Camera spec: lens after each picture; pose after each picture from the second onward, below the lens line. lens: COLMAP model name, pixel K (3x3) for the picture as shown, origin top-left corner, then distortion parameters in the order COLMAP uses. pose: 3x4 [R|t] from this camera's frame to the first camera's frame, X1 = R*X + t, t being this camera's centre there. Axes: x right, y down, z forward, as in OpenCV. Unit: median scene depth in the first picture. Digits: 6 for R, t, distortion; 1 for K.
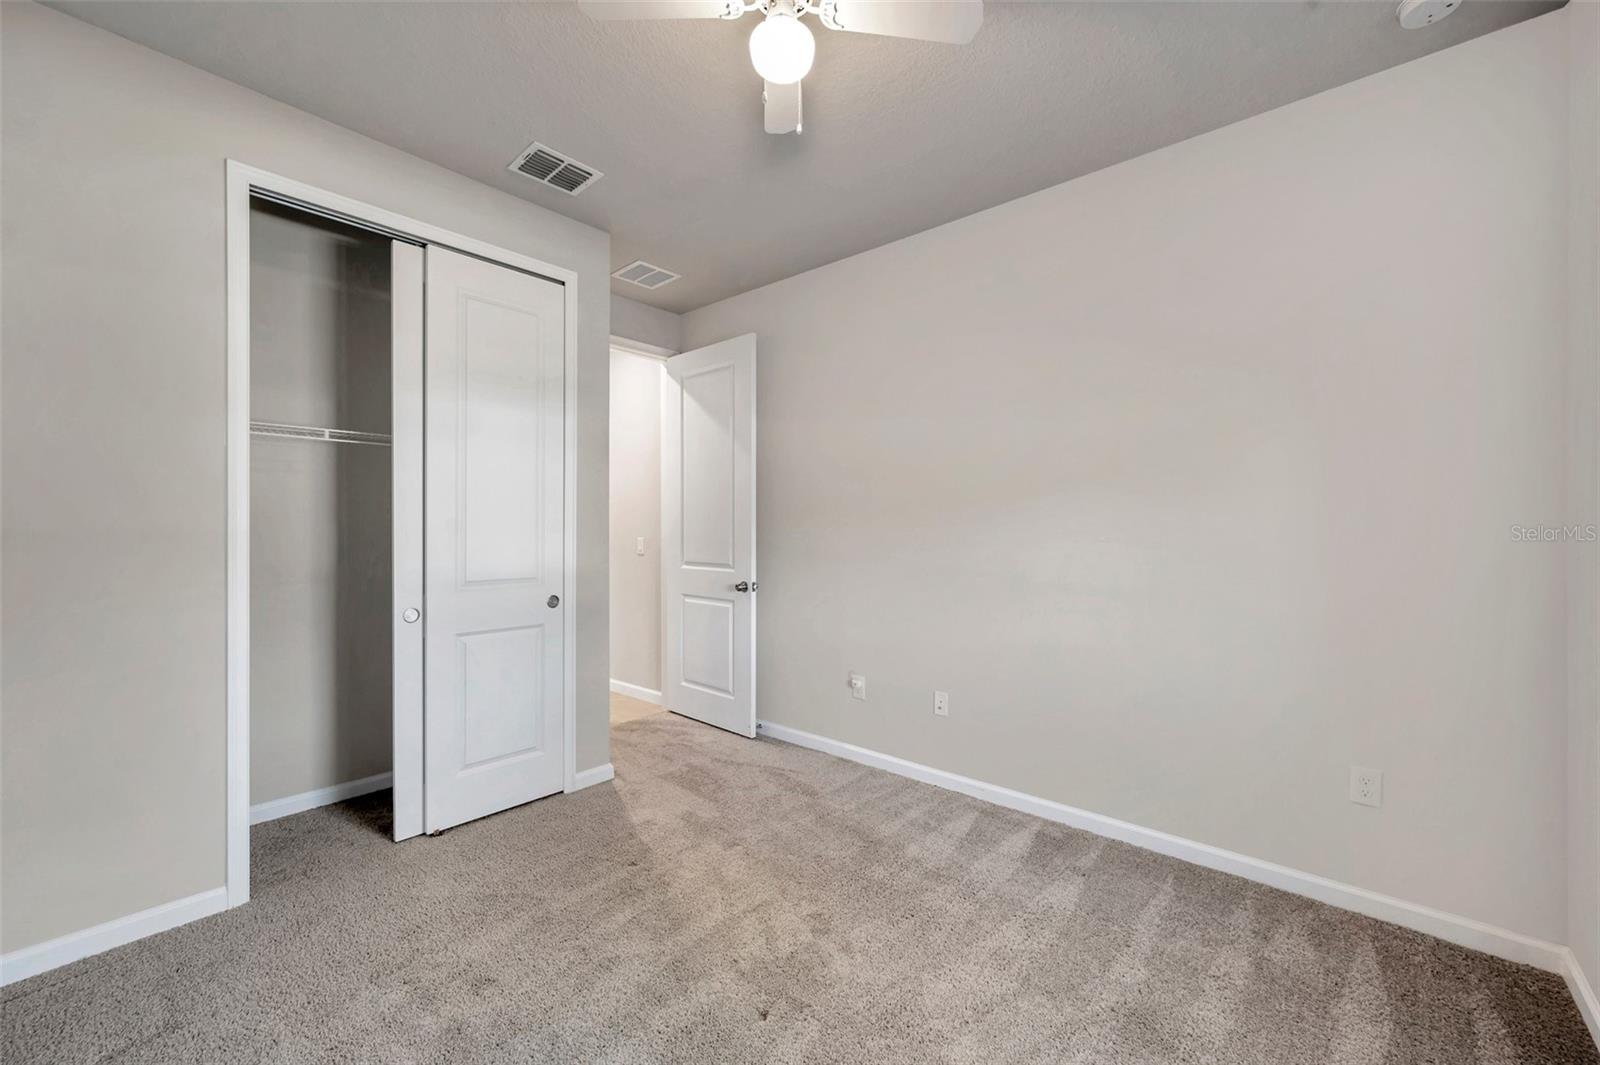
lens RADIAL K [[654.0, 0, 769.4], [0, 654.0, 530.9], [0, 0, 1]] dist [0.055599, 0.000034]
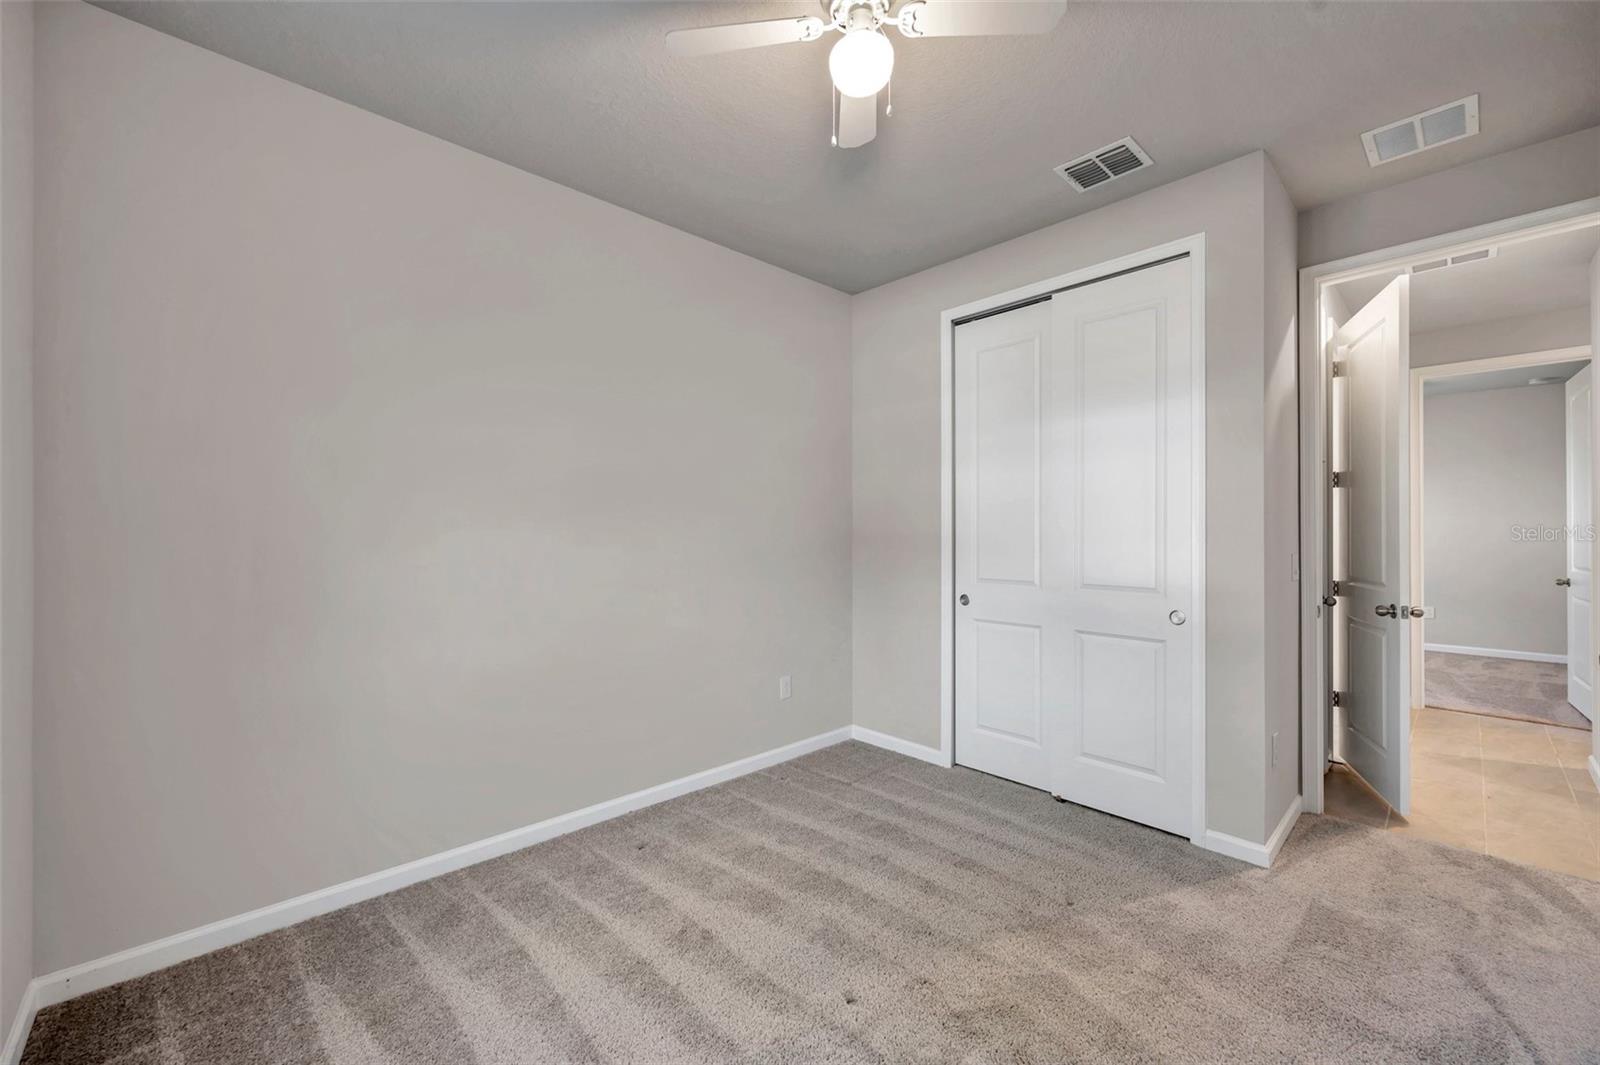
lens RADIAL K [[634.2, 0, 797.0], [0, 634.2, 529.1], [0, 0, 1]] dist [-0.001583, -0.000063]
pose [[-0.067352, -0.001900, -0.997727, 0.570557], [-0.005947, 0.999981, -0.001503, -0.008128], [0.997712, 0.005832, -0.067362, 0.564600]]
